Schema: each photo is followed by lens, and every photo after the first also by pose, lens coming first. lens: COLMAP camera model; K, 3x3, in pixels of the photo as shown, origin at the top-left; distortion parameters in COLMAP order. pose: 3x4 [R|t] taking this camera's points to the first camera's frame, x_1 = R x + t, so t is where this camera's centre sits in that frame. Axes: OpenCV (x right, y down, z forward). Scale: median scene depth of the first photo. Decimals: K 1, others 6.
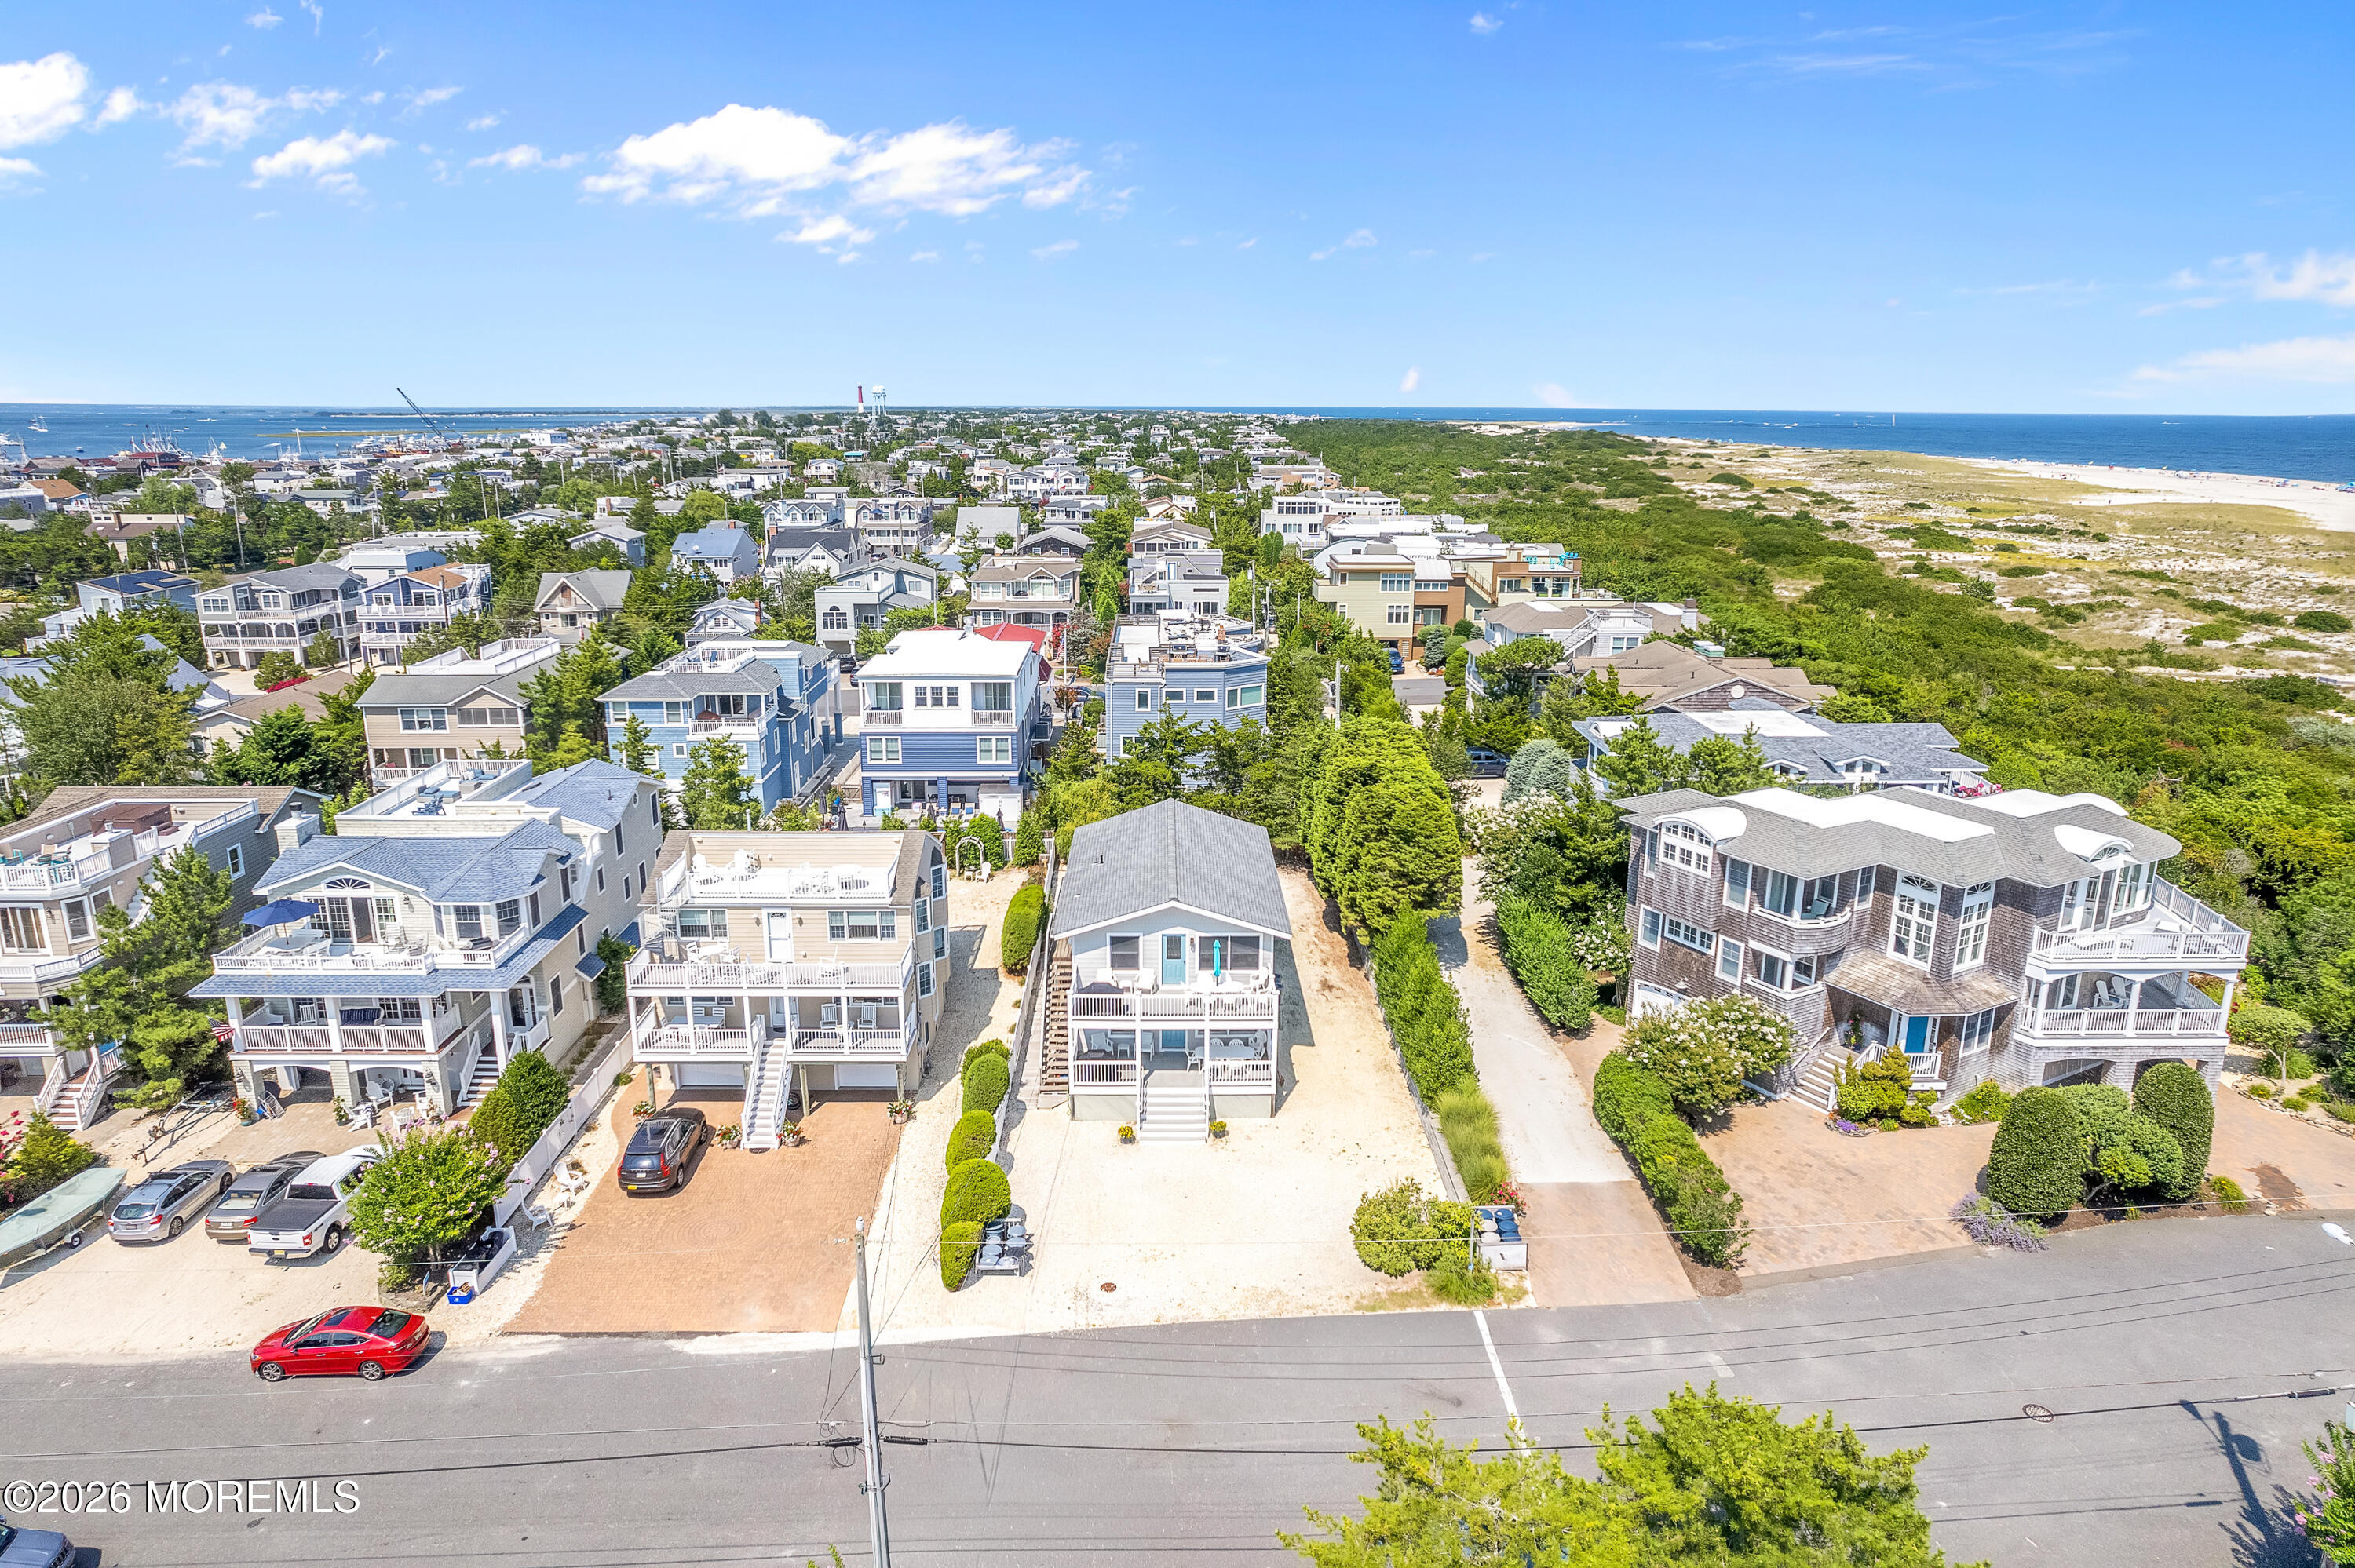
lens RADIAL K [[1506.4, 0, 1177.5], [0, 1506.4, 784.0], [0, 0, 1]] dist [-0.069251, 0.062532]
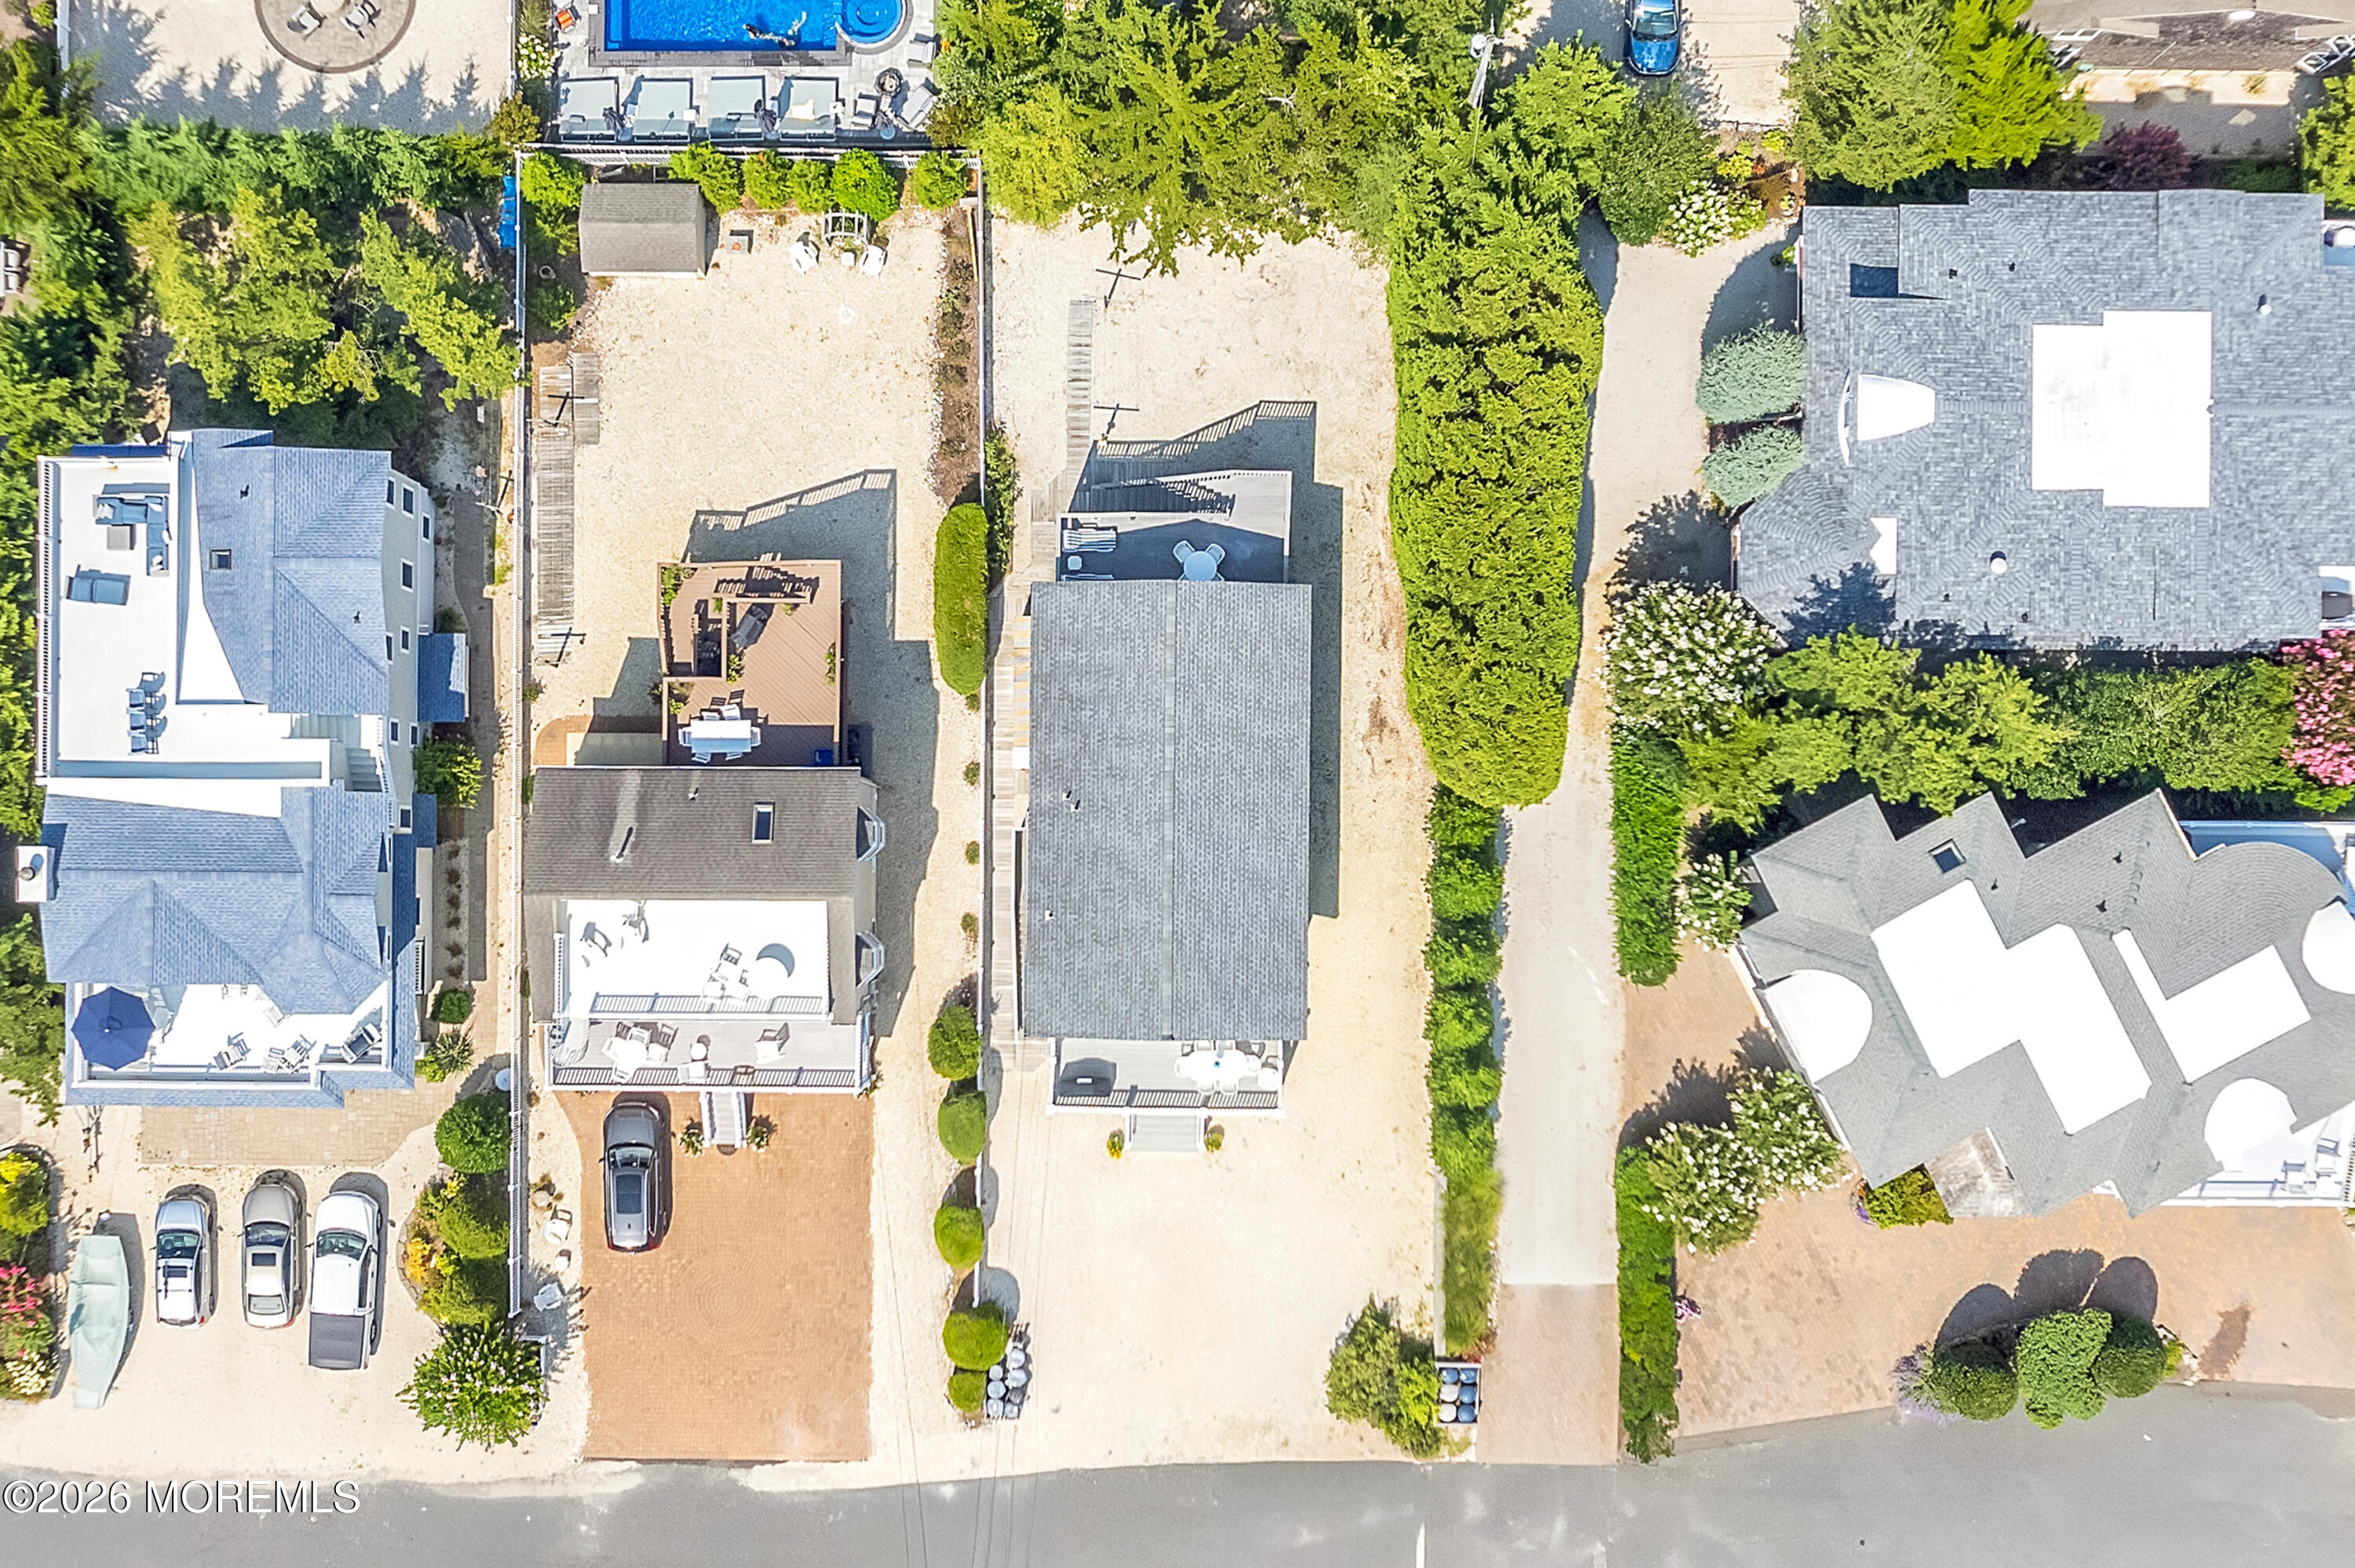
lens RADIAL K [[1506.4, 0, 1177.5], [0, 1506.4, 784.0], [0, 0, 1]] dist [-0.069251, 0.062532]
pose [[0.999760, 0.020564, 0.007580, -0.006388], [-0.012899, 0.272508, 0.962067, -0.693826], [0.017718, -0.961934, 0.272708, 0.919945]]
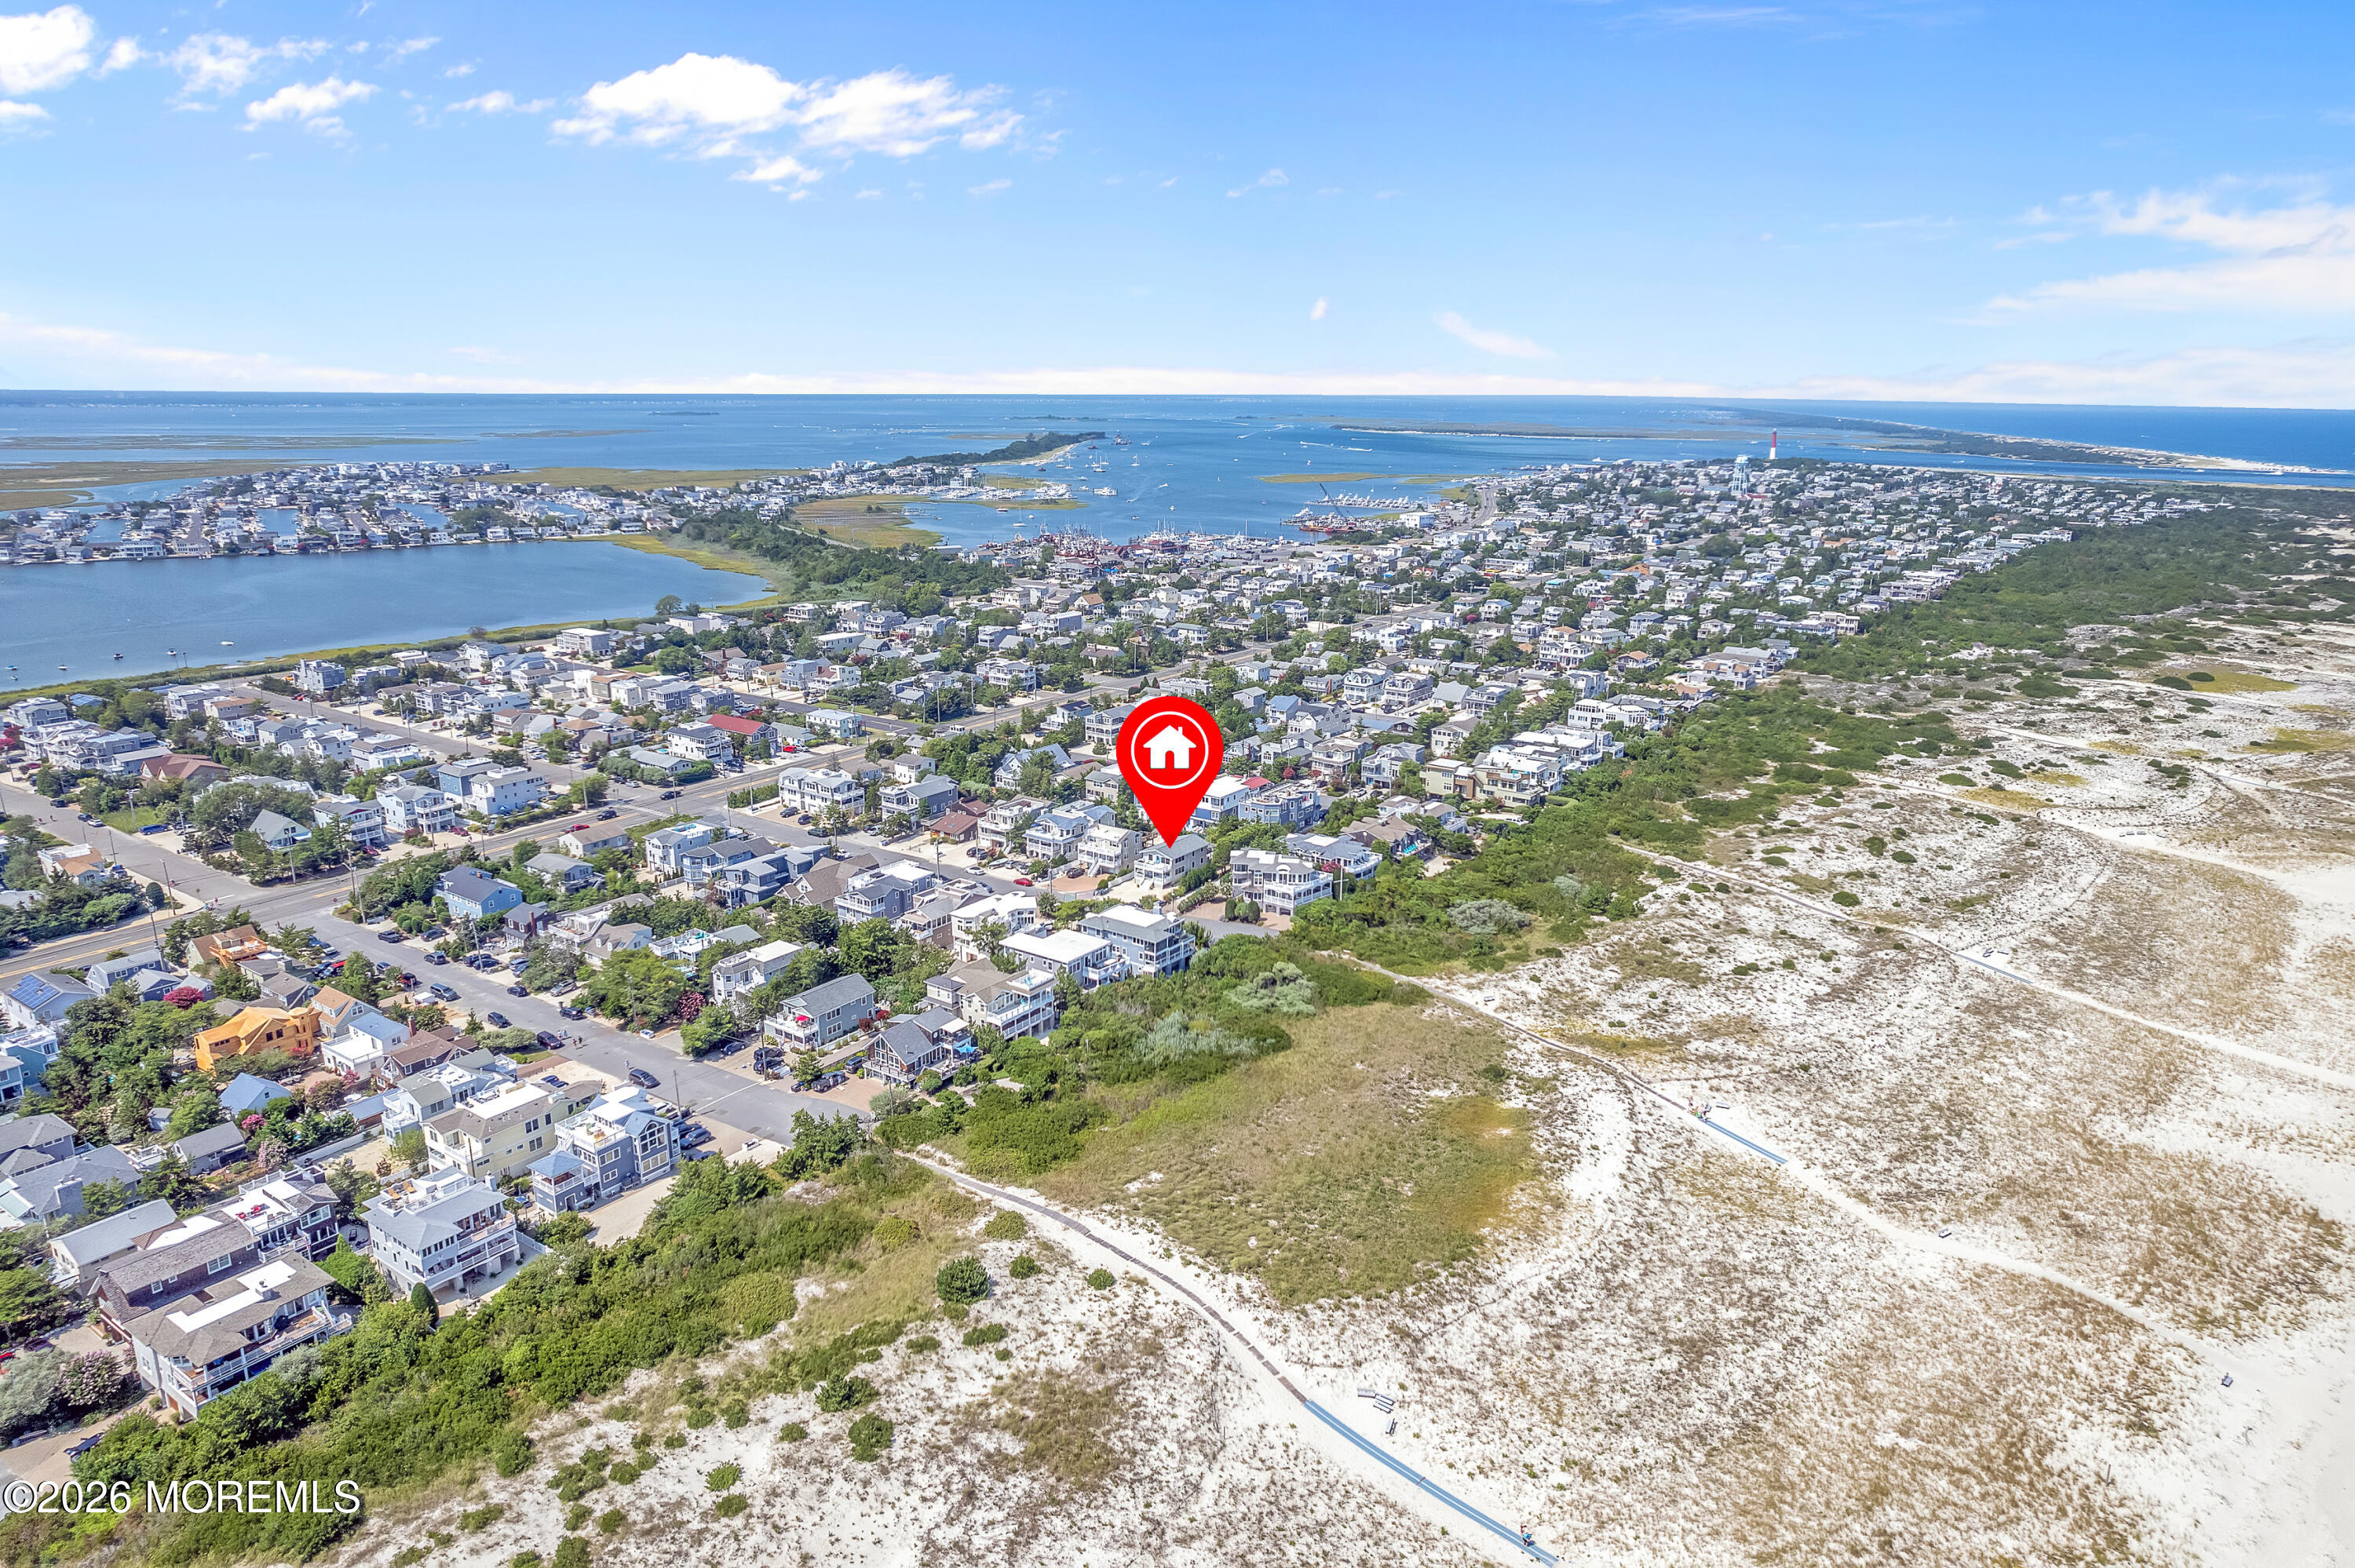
lens RADIAL K [[1506.4, 0, 1177.5], [0, 1506.4, 784.0], [0, 0, 1]] dist [-0.069251, 0.062532]
pose [[0.808123, 0.154550, -0.568375, 3.281490], [-0.151987, 0.986999, 0.052284, -0.481217], [0.569066, 0.044134, 0.821106, -3.676135]]
